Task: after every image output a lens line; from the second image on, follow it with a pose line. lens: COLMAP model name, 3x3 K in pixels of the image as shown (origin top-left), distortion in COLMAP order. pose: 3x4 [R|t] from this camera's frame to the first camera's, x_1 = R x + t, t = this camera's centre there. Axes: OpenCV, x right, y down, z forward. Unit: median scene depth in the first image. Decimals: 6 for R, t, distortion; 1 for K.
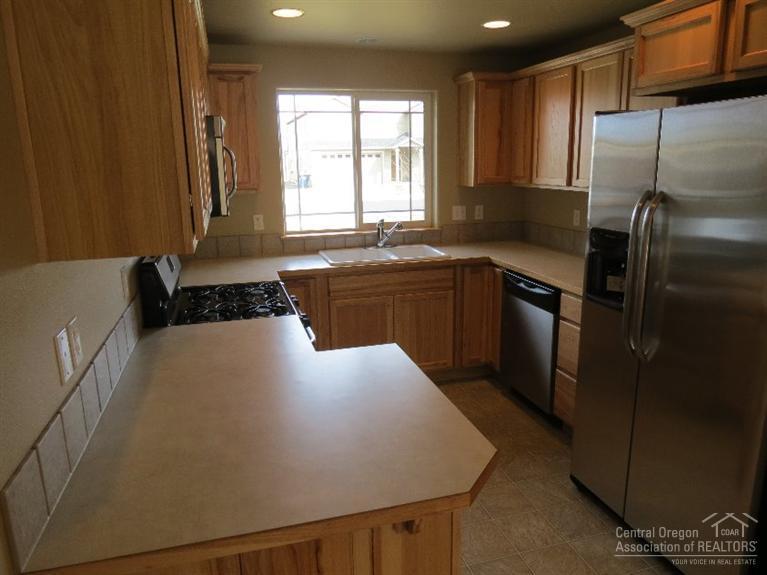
lens RADIAL K [[544.3, 0, 383.5], [0, 544.3, 287.5], [0, 0, 1]] dist [-0.033694, 0.001913]
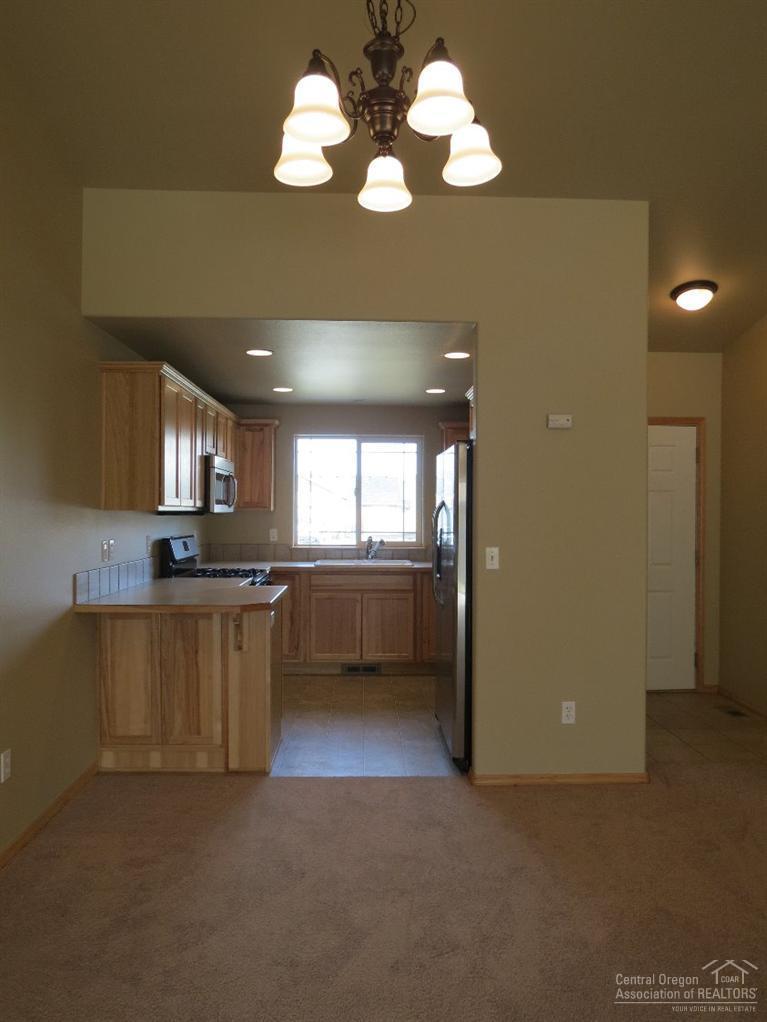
lens RADIAL K [[725.3, 0, 383.5], [0, 725.3, 511.0], [0, 0, 1]] dist [-0.033694, 0.001913]
pose [[0.969208, 0.023521, -0.245118, 0.434191], [-0.077900, 0.973591, -0.214599, 0.169955], [0.233597, 0.227086, 0.945444, -0.558822]]
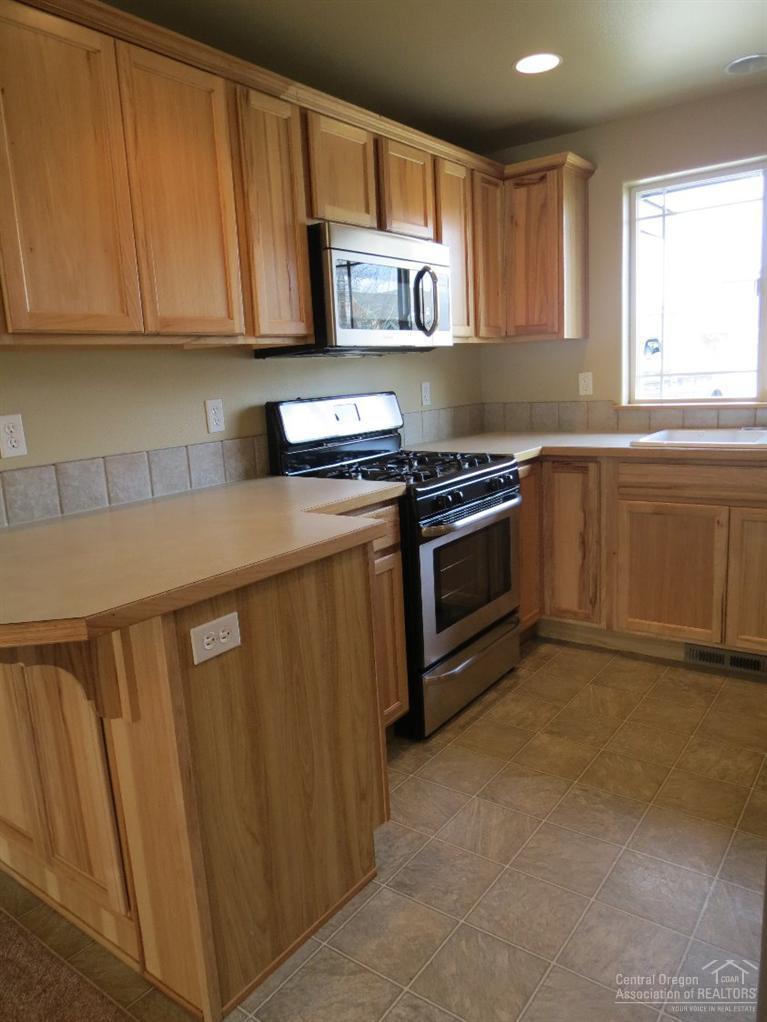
lens RADIAL K [[725.3, 0, 383.5], [0, 725.3, 511.0], [0, 0, 1]] dist [-0.033694, 0.001913]
pose [[0.609305, 0.133018, -0.781699, 0.358417], [-0.134434, 0.988887, 0.063487, 0.018240], [0.781457, 0.066404, 0.620415, 0.228941]]
